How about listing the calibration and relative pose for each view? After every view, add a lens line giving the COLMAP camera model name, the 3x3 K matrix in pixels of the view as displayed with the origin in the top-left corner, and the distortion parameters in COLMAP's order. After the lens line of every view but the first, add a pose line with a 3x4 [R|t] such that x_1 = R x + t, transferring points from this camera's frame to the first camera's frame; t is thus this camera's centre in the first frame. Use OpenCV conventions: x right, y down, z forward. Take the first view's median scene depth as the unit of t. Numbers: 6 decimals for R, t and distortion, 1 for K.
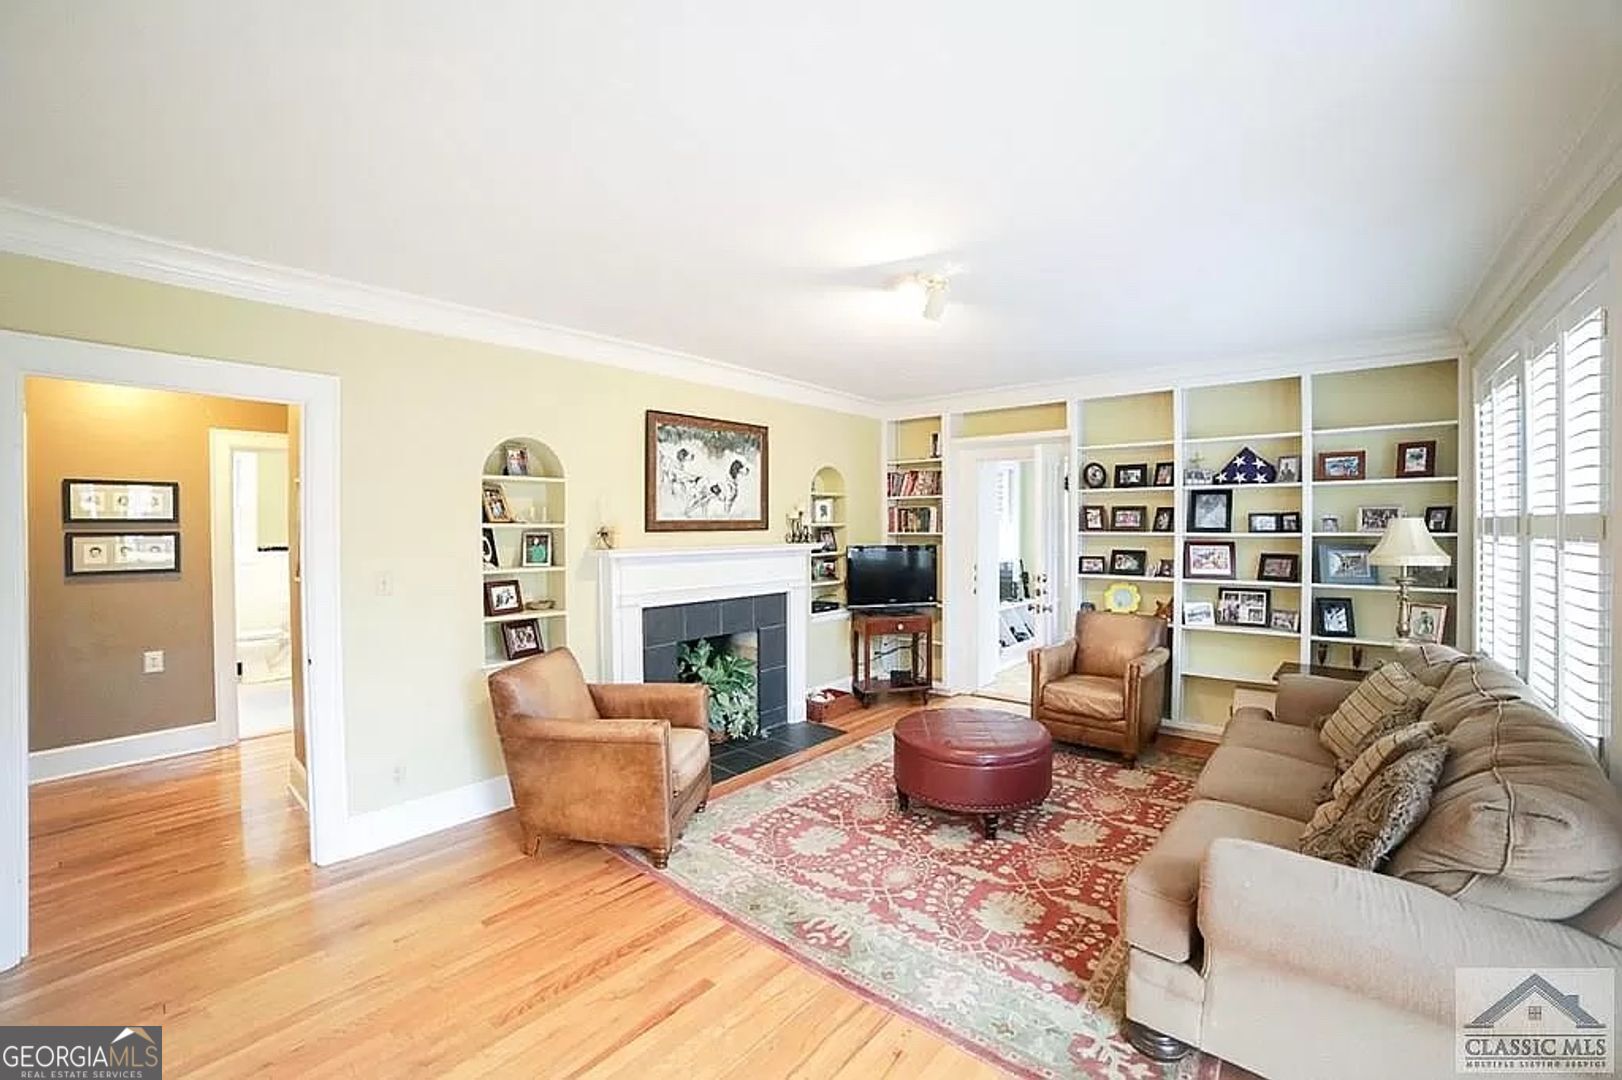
lens RADIAL K [[658.9, 0, 819.4], [0, 658.9, 542.6], [0, 0, 1]] dist [-0.039654, -0.000050]
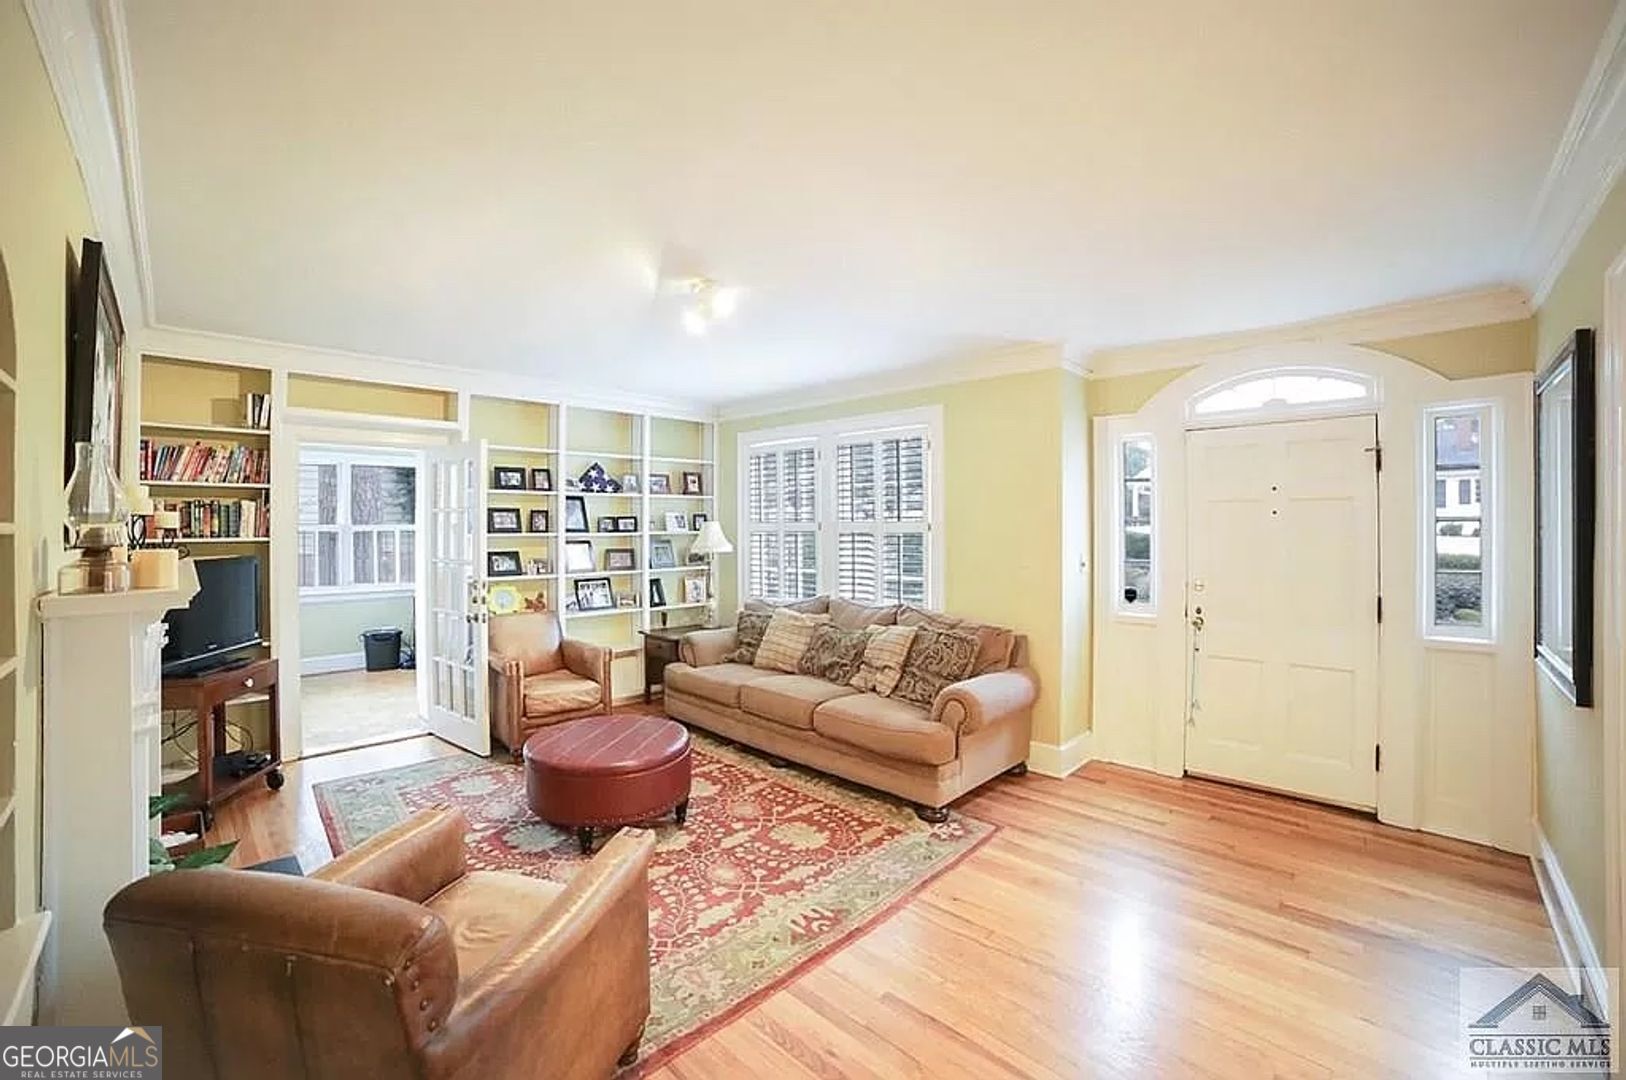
lens RADIAL K [[660.5, 0, 818.3], [0, 660.5, 524.6], [0, 0, 1]] dist [-0.039654, -0.000050]
pose [[0.108994, 0.005543, 0.994027, -0.591277], [0.030610, 0.999492, -0.008930, -0.007451], [-0.993571, 0.031400, 0.108769, 0.502573]]
